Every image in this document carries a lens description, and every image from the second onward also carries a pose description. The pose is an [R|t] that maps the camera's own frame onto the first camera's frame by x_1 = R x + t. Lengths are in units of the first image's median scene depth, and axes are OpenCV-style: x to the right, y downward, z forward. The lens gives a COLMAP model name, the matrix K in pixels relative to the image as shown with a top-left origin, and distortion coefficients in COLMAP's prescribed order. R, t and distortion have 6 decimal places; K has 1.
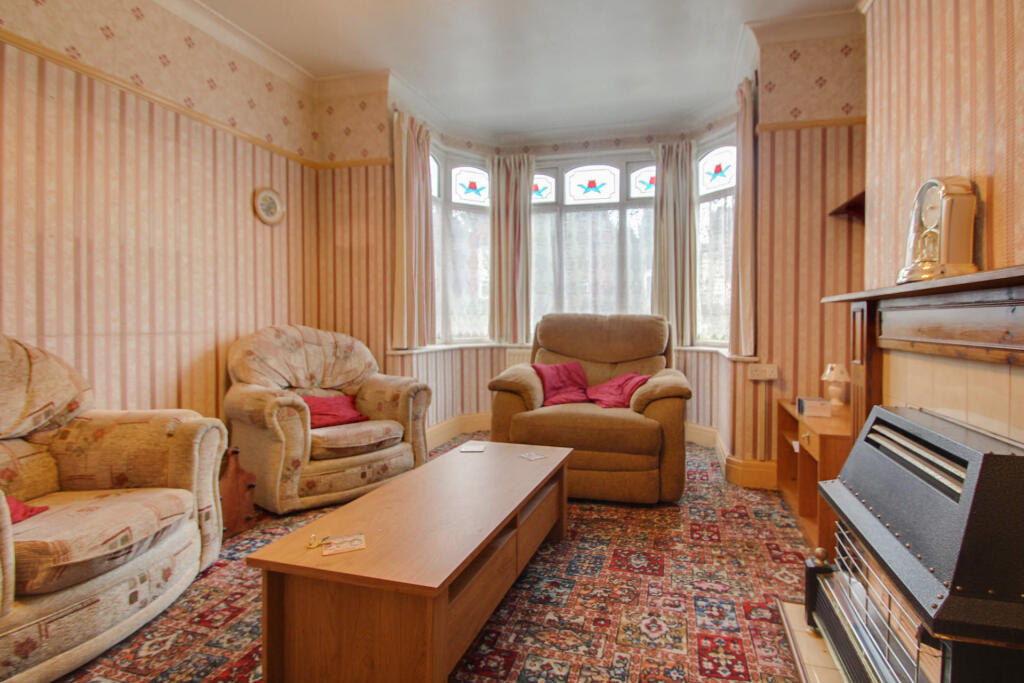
lens RADIAL K [[482.9, 0, 562.2], [0, 482.9, 339.0], [0, 0, 1]] dist [-0.001820, -0.000259]
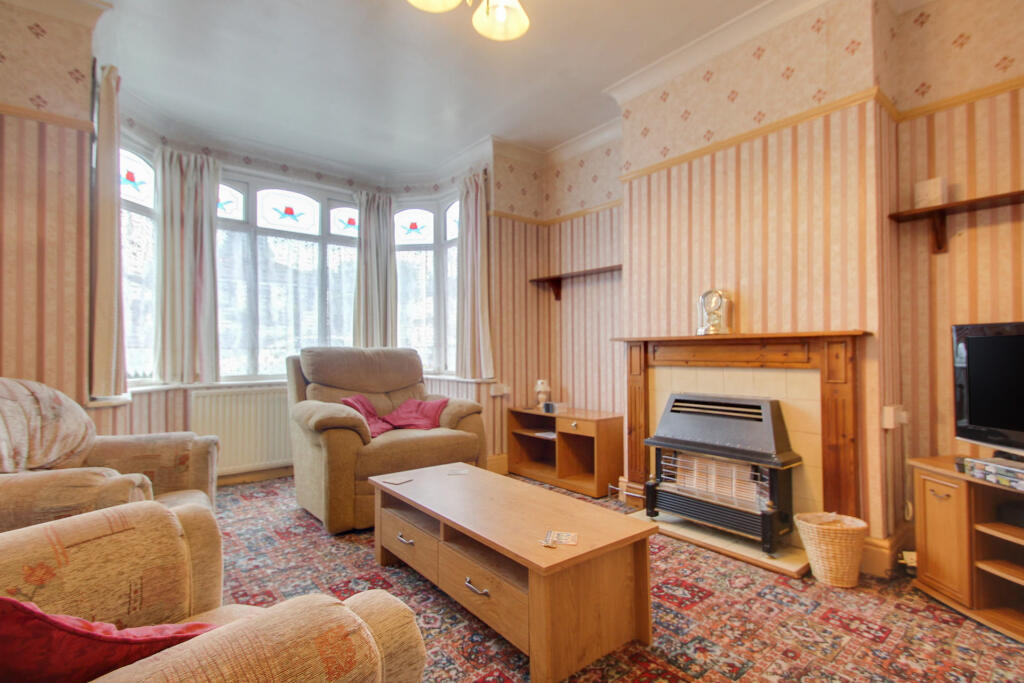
lens RADIAL K [[472.6, 0, 512.6], [0, 472.6, 348.3], [0, 0, 1]] dist [-0.000579, -0.001010]
pose [[0.611184, -0.004089, 0.791478, -0.438713], [0.039807, 0.998880, -0.025579, -0.008881], [-0.790487, 0.047140, 0.610662, 0.101533]]
